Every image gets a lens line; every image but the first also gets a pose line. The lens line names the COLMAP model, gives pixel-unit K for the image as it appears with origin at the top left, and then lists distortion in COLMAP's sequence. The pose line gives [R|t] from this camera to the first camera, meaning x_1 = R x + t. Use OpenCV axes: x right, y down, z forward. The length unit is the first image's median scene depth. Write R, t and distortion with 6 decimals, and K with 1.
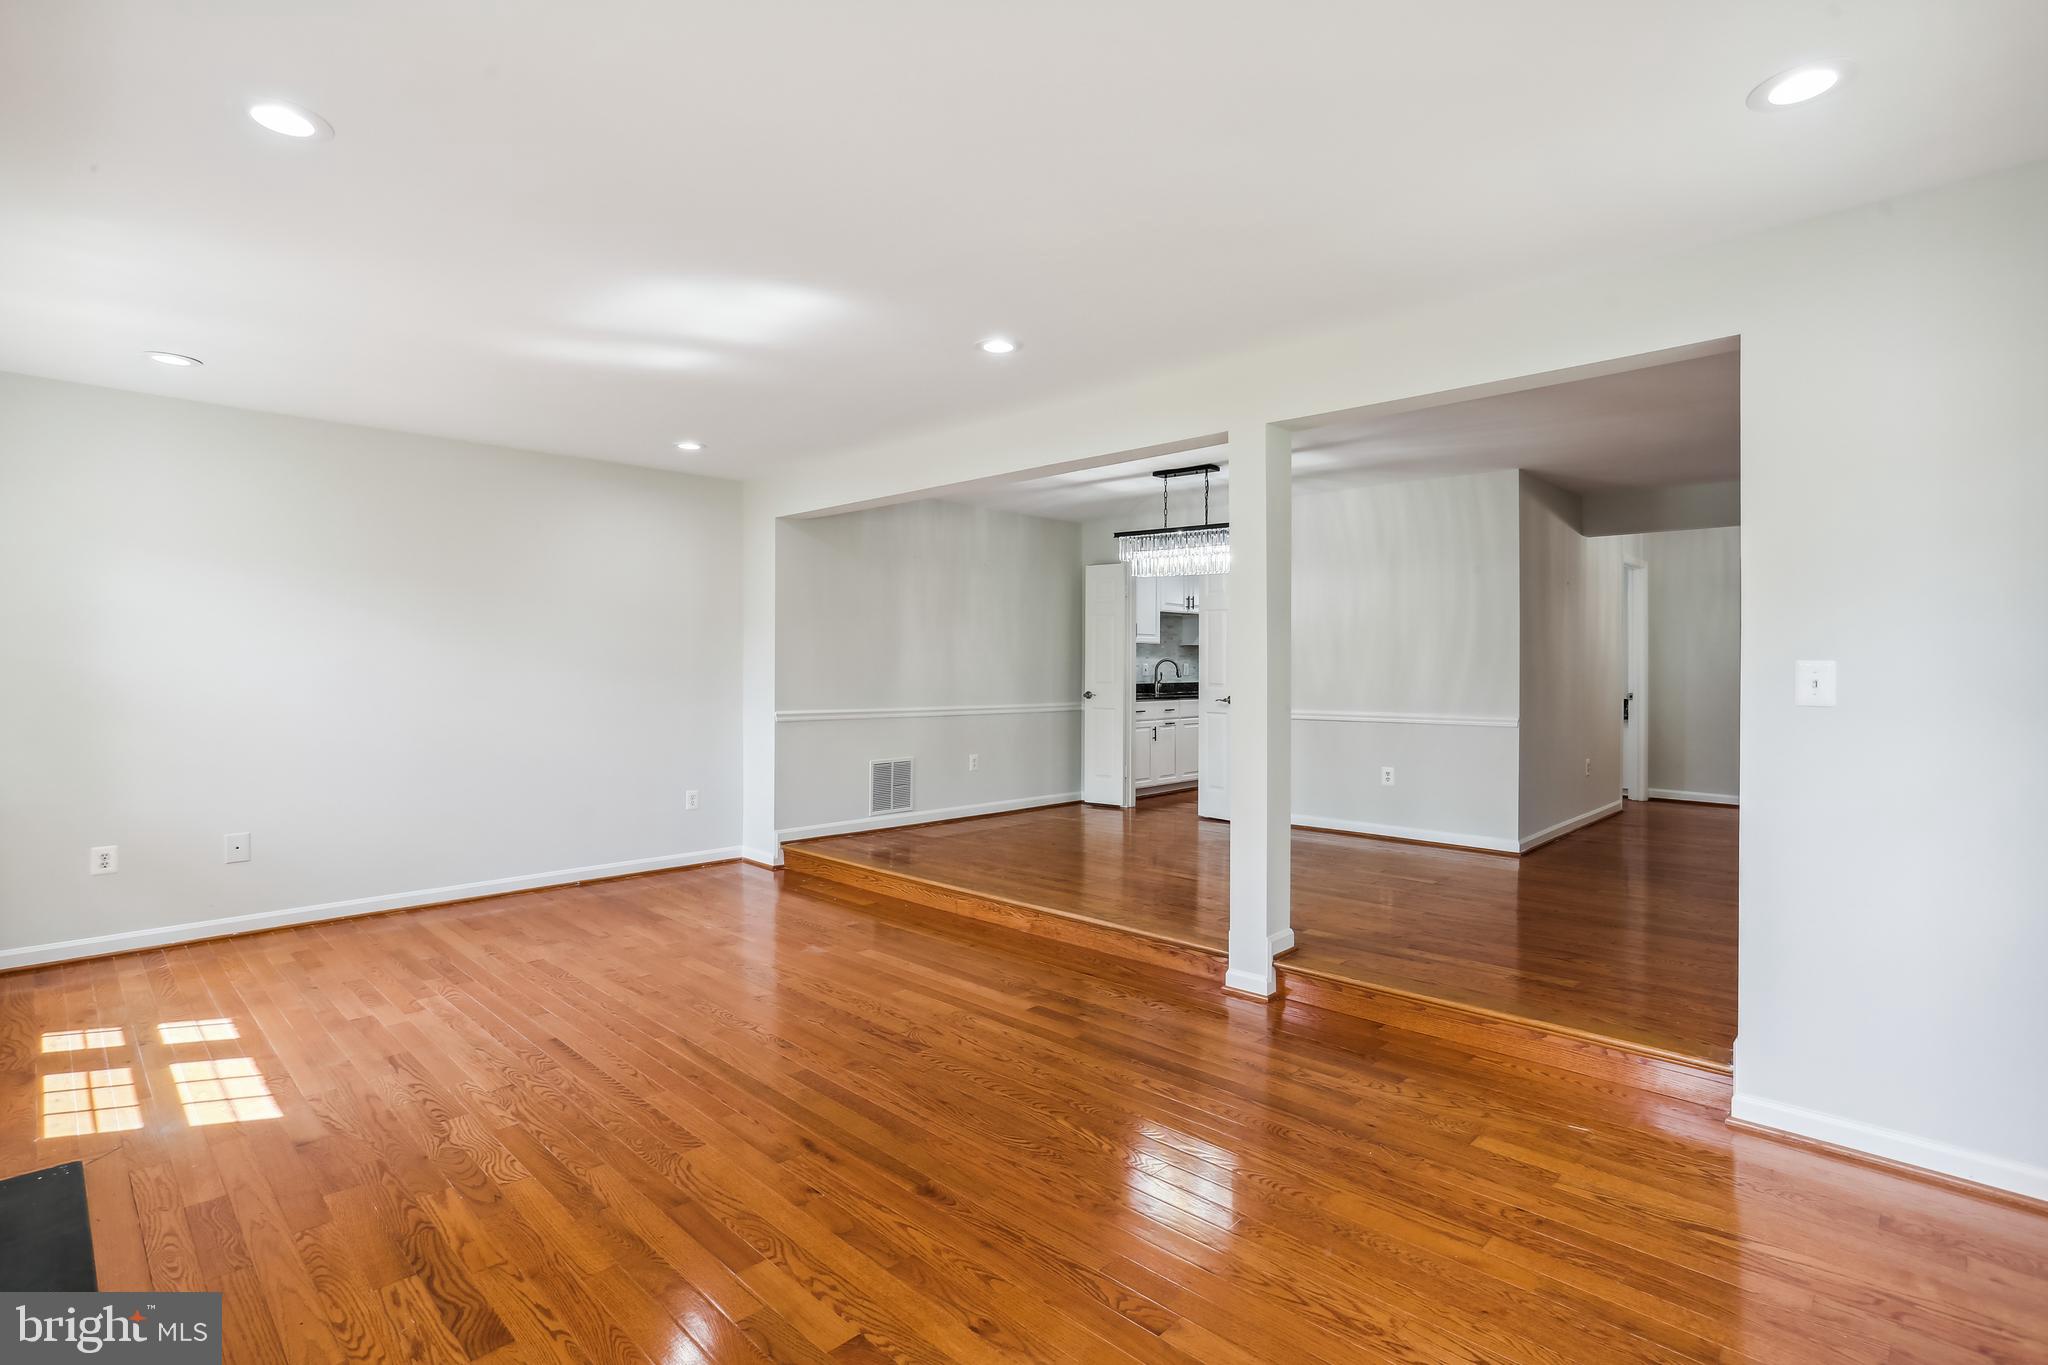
lens RADIAL K [[980.1, 0, 1025.8], [0, 980.1, 675.2], [0, 0, 1]] dist [-0.009061, 0.008251]
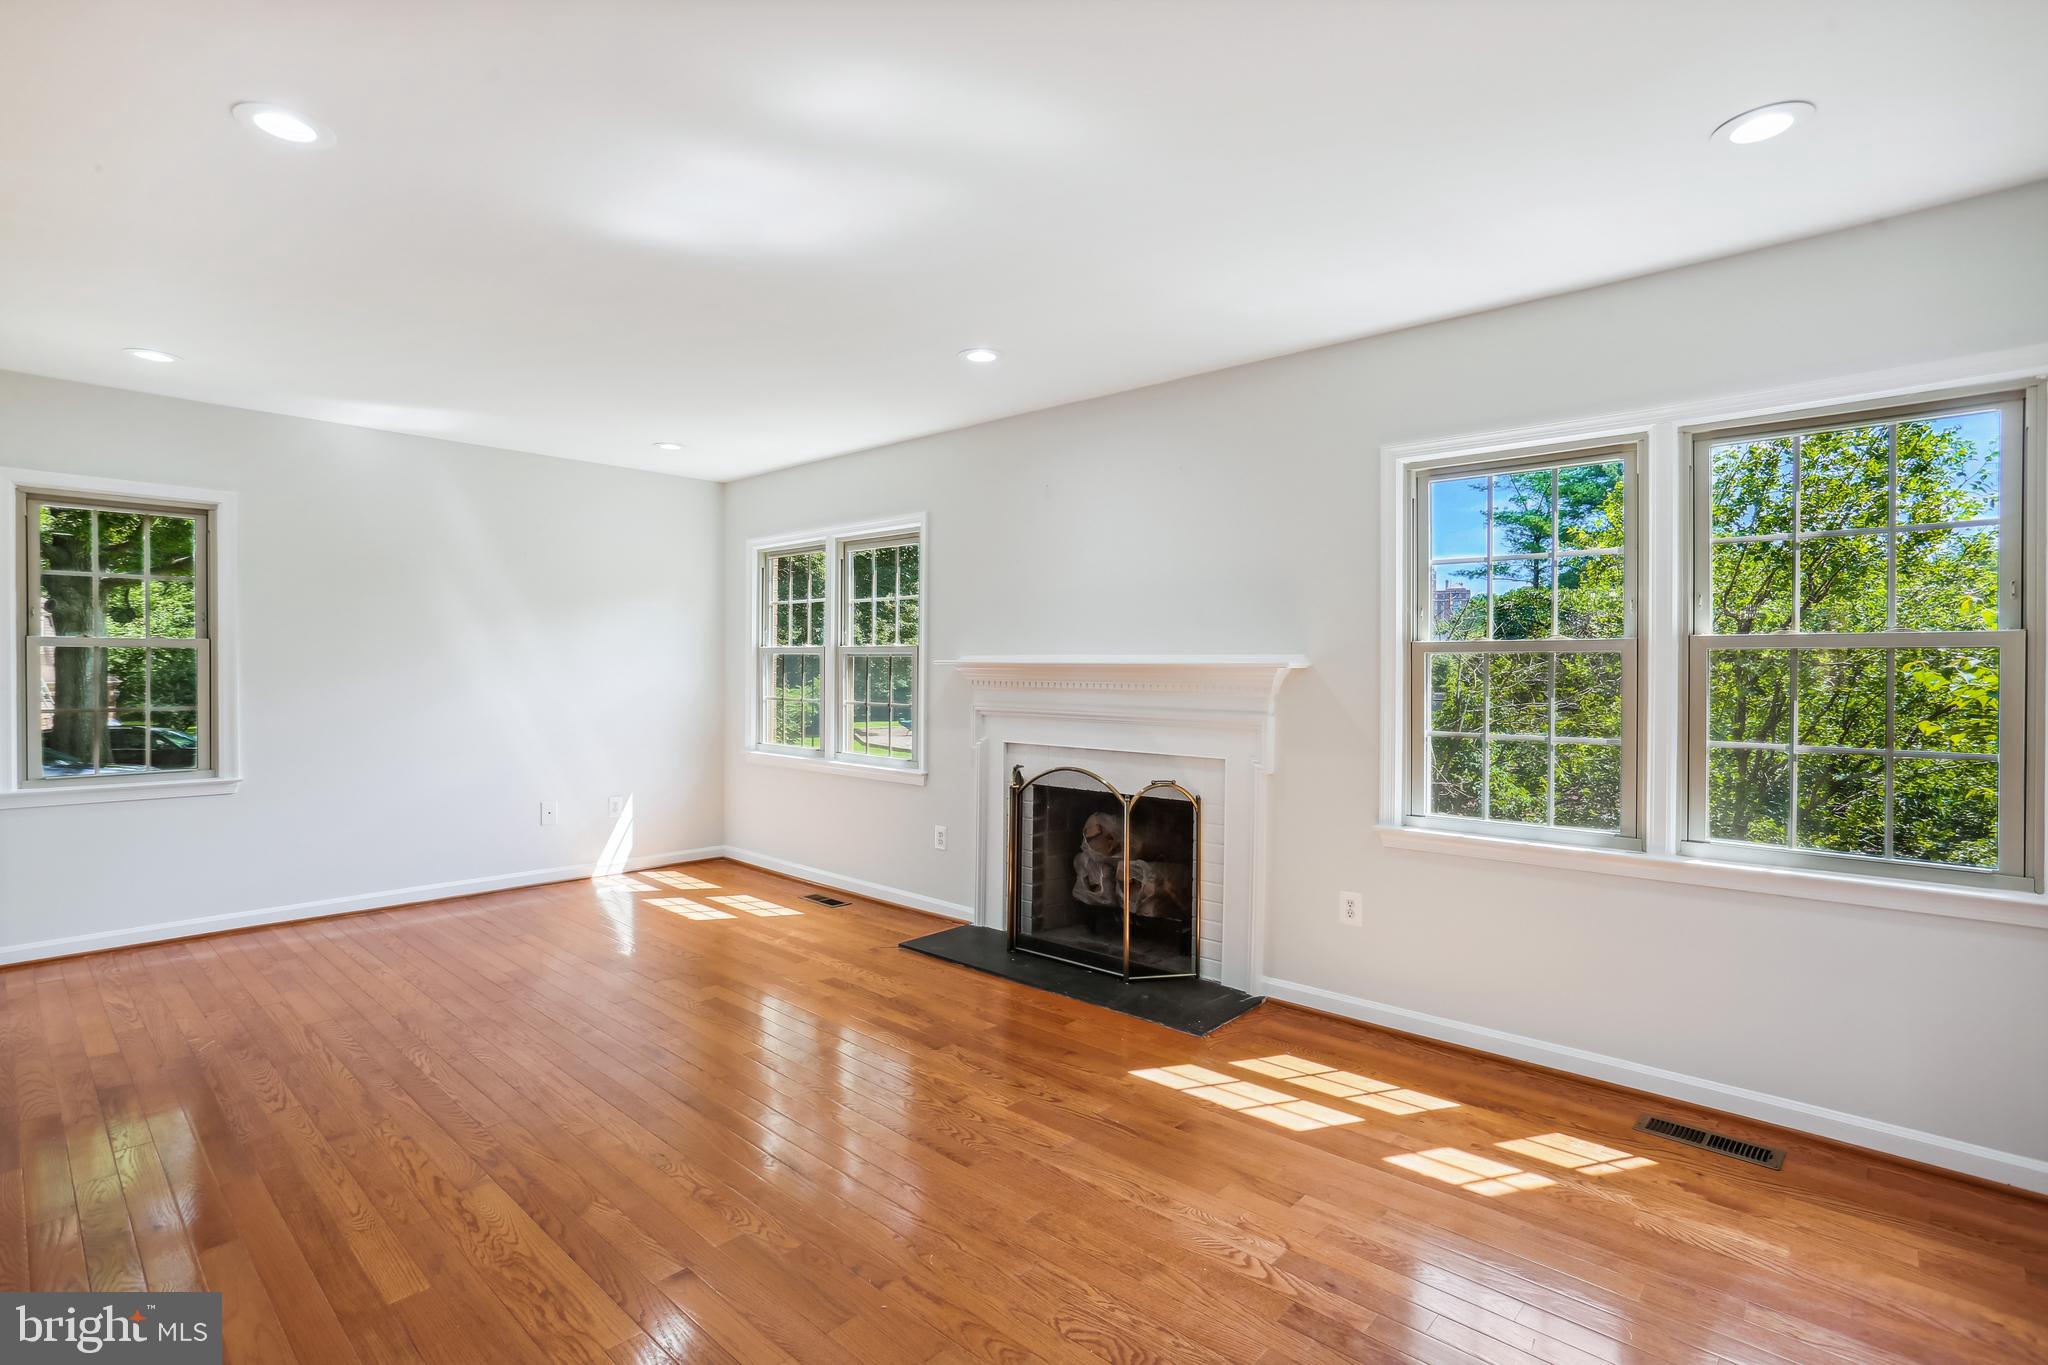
lens RADIAL K [[980.1, 0, 979.1], [0, 980.1, 667.5], [0, 0, 1]] dist [-0.009061, 0.008251]
pose [[-0.999901, -0.007391, 0.011962, -0.560175], [-0.007298, 0.999943, 0.007813, -0.014334], [-0.012019, 0.007725, -0.999898, 1.962762]]
